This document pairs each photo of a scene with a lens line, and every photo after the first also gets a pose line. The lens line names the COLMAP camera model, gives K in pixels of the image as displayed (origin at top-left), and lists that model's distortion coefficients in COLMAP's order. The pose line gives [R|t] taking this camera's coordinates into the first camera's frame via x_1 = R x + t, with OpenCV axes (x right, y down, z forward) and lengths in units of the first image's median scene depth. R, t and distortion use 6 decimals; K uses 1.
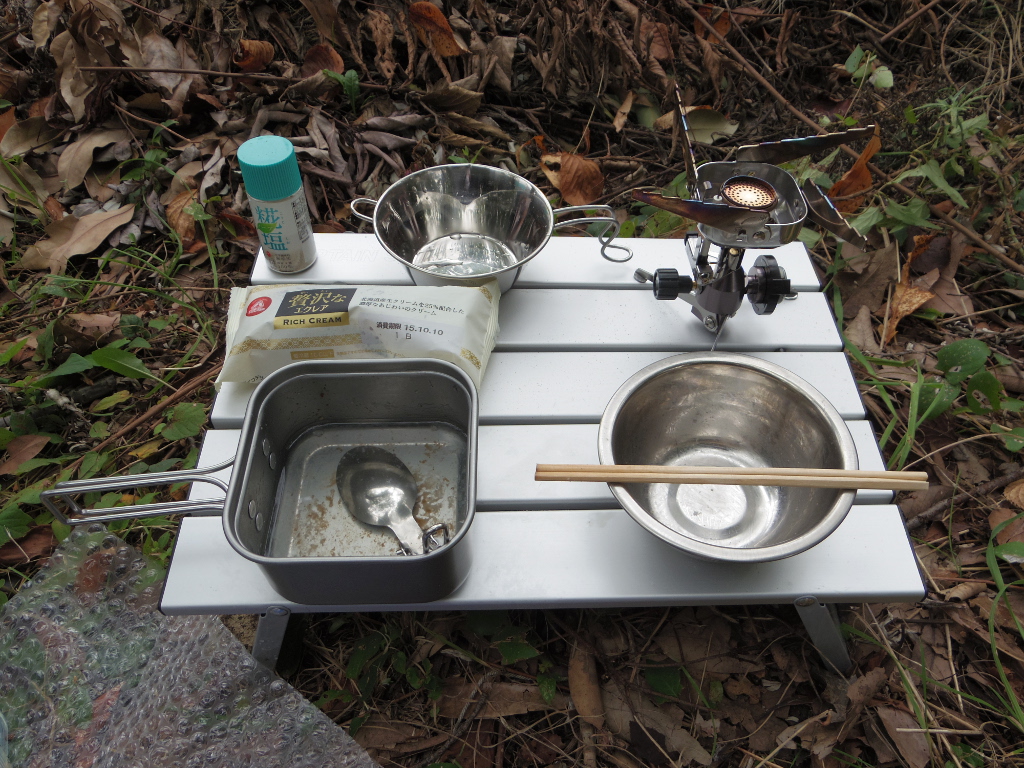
lens RADIAL K [[833.6, 0, 523.9], [0, 833.6, 395.9], [0, 0, 1]] dist [-0.027281, 0.051726]
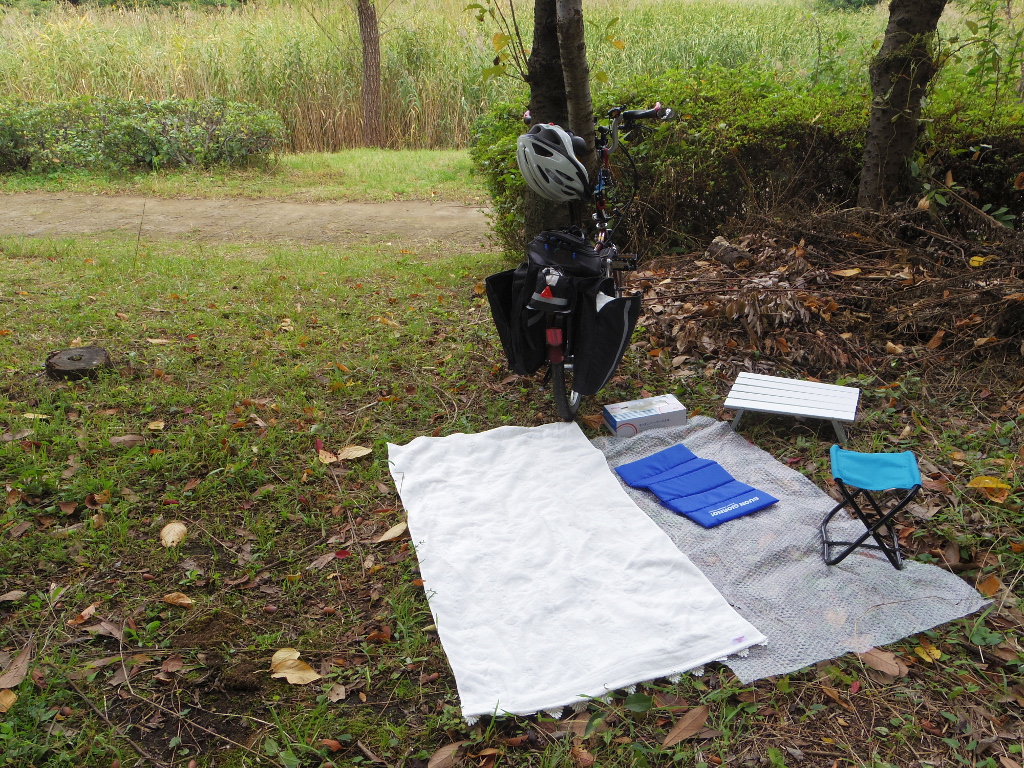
lens RADIAL K [[828.1, 0, 517.4], [0, 828.1, 384.7], [0, 0, 1]] dist [-0.010202, 0.003650]
pose [[0.915604, 0.176205, -0.361415, 0.180893], [-0.321673, 0.860299, -0.395490, 1.606438], [0.241237, 0.478370, 0.844373, -2.410248]]
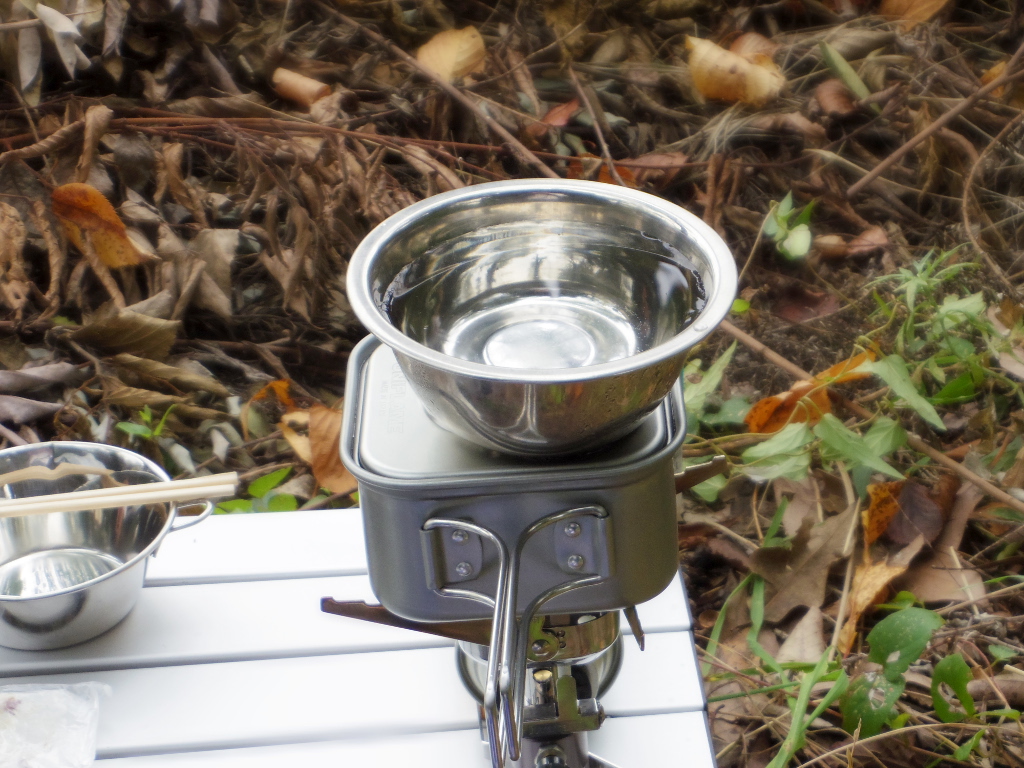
lens RADIAL K [[2526.2, 0, 514.8], [0, 2526.2, 378.0], [0, 0, 1]] dist [-0.008877, 0.000000]
pose [[0.997601, -0.066117, 0.020513, 0.141282], [0.069133, 0.936092, -0.344894, 0.287300], [0.003601, 0.345484, 0.938418, -0.617718]]
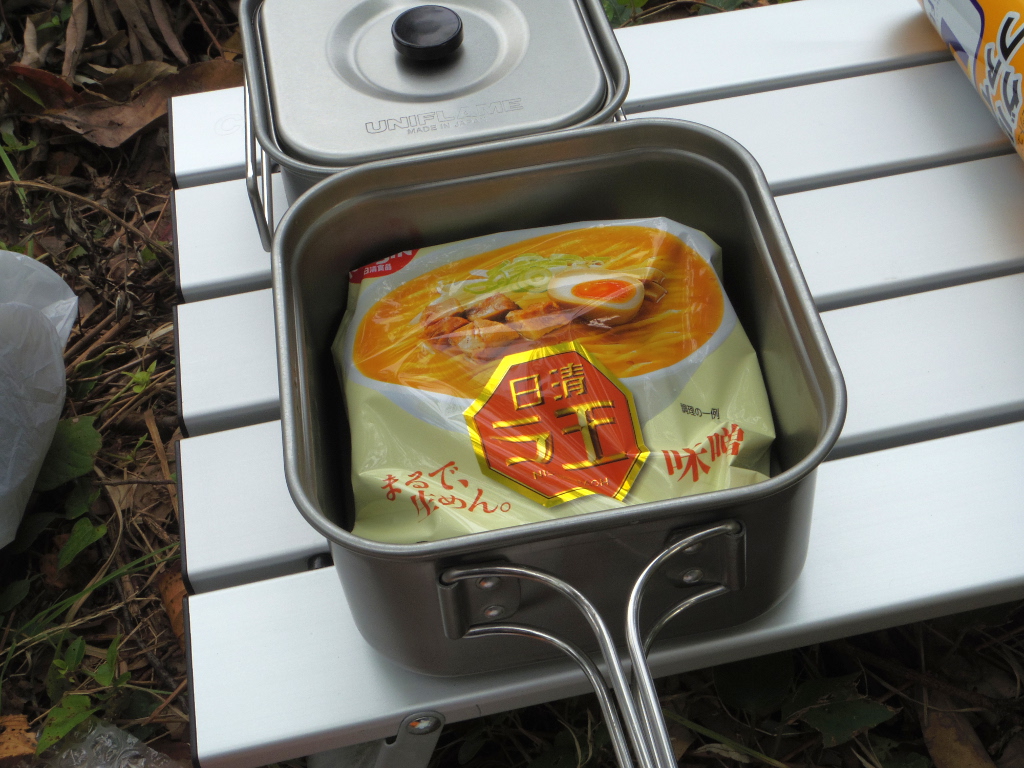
lens RADIAL K [[1484.9, 0, 520.8], [0, 1484.9, 392.6], [0, 0, 1]] dist [0.003291, 0.000000]
pose [[0.983127, -0.146017, 0.110182, -0.166802], [0.151055, 0.987763, -0.038806, 0.062257], [-0.103167, 0.054794, 0.993154, 0.042717]]
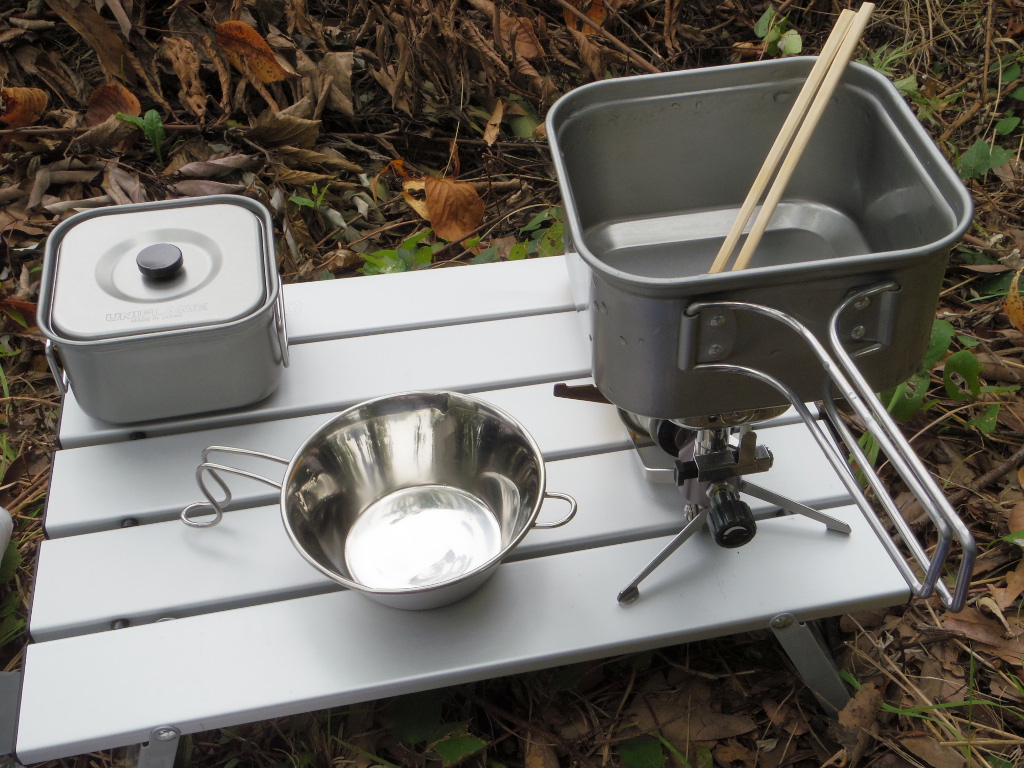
lens RADIAL K [[1169.6, 0, 518.9], [0, 1169.6, 393.1], [0, 0, 1]] dist [0.013952, 0.000000]
pose [[0.985213, -0.134038, 0.106723, -0.015742], [0.146620, 0.981839, -0.120396, 0.063643], [-0.088647, 0.134263, 0.986973, -0.111343]]
